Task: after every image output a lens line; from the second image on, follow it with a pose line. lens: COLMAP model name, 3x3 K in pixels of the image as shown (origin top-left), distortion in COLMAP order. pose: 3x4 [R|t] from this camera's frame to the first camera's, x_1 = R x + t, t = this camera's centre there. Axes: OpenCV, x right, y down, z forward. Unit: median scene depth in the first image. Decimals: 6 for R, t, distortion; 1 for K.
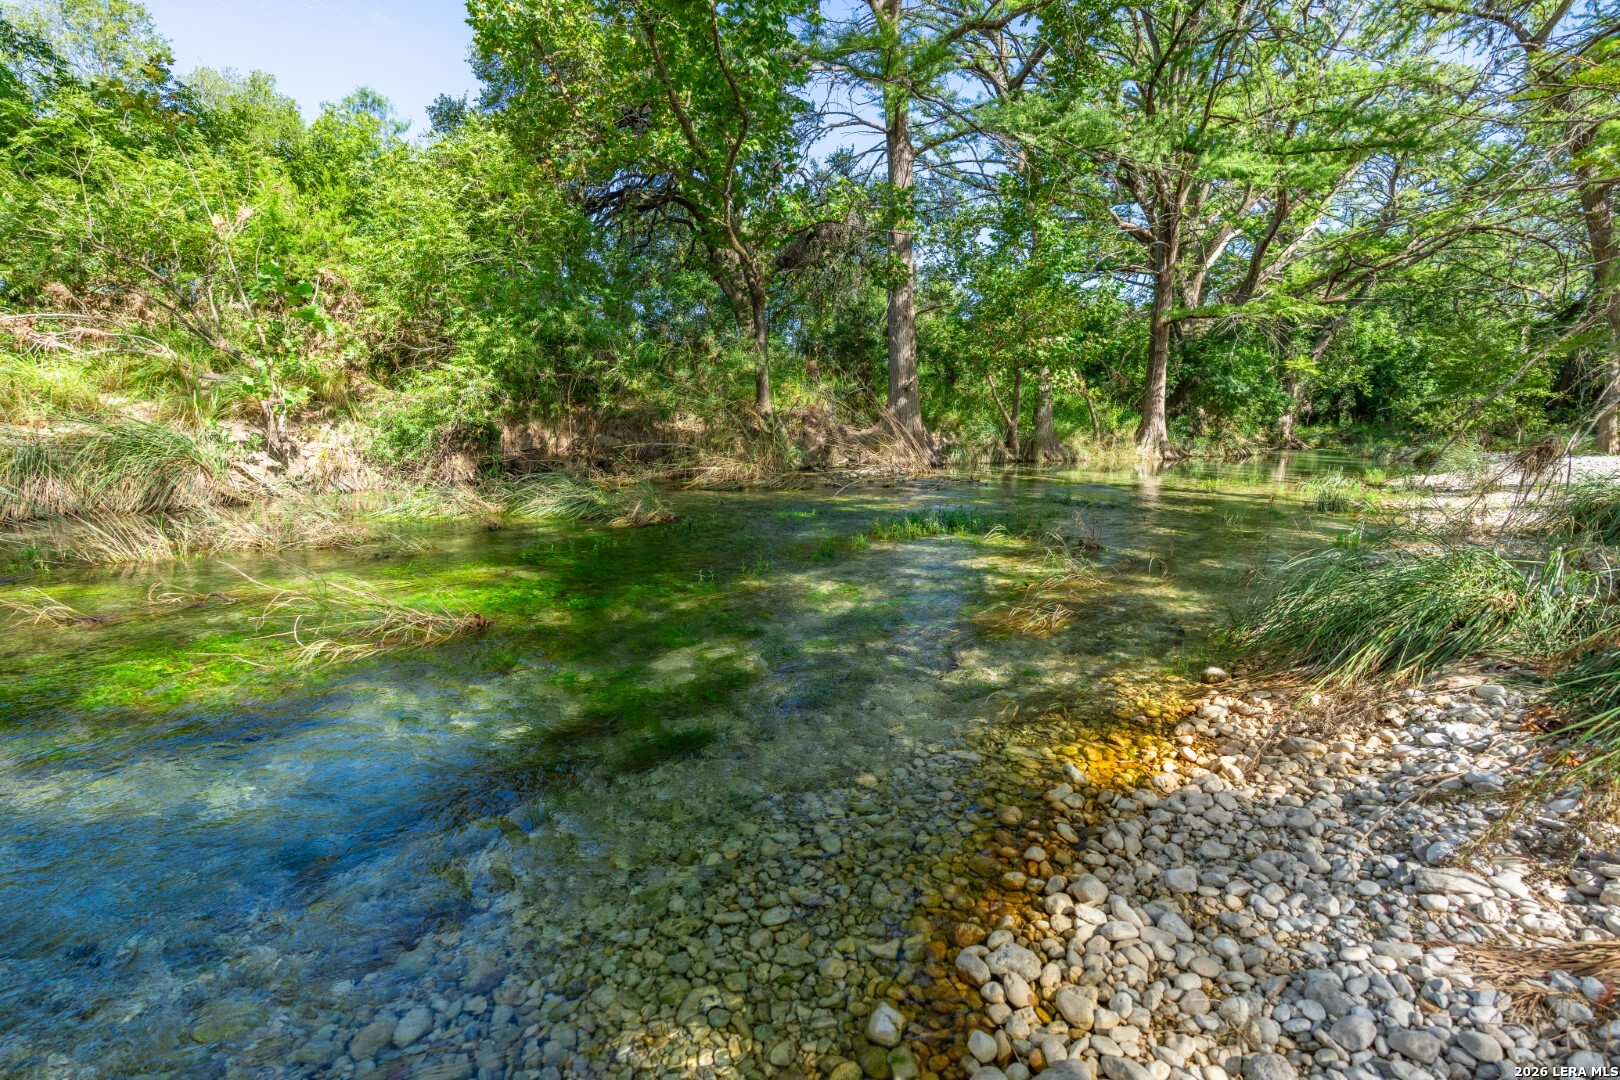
lens RADIAL K [[749.2, 0, 800.9], [0, 749.2, 540.2], [0, 0, 1]] dist [-0.000714, -0.000201]
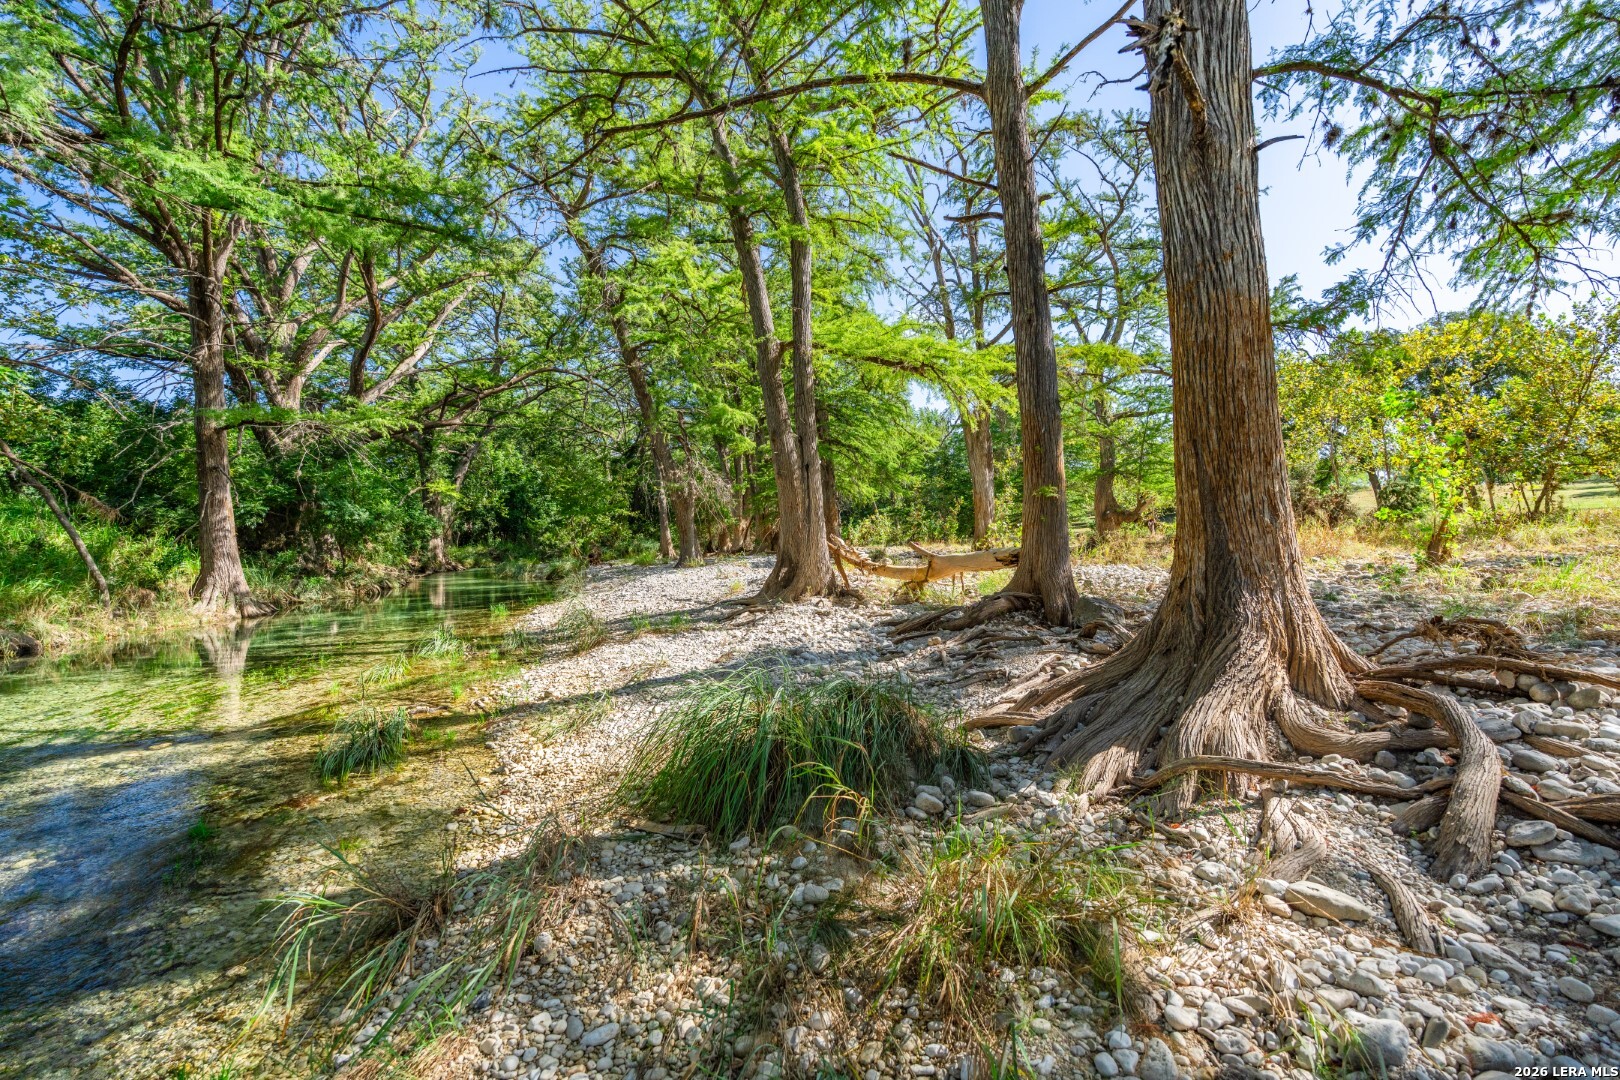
lens RADIAL K [[719.4, 0, 810.0], [0, 719.4, 540.0], [0, 0, 1]] dist [-0.001353, 0.000095]
pose [[0.521279, -0.047822, 0.852045, 0.162297], [0.179606, 0.982214, -0.054755, -0.040254], [-0.834272, 0.181575, 0.520597, 0.163289]]
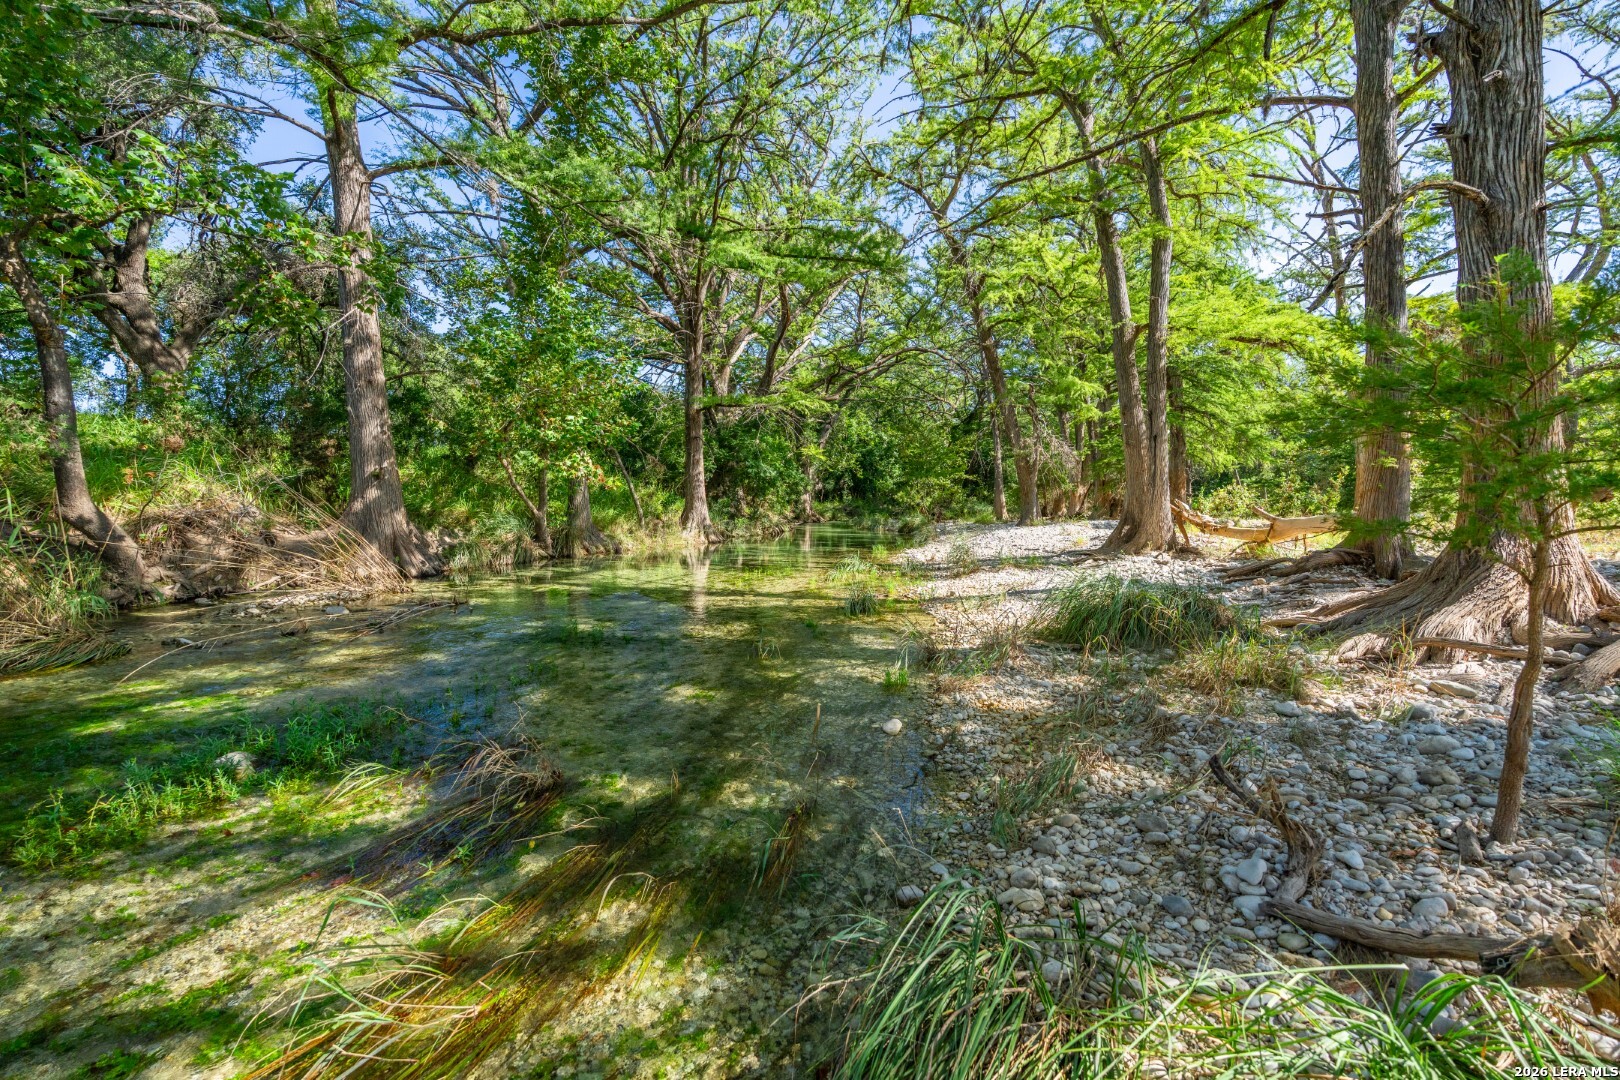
lens RADIAL K [[716.3, 0, 803.9], [0, 716.3, 538.3], [0, 0, 1]] dist [-0.004887, 0.000251]
pose [[0.843241, -0.044393, 0.535700, 0.066638], [0.098264, 0.992521, -0.072426, -0.027438], [-0.528479, 0.113713, 0.841297, 0.106392]]
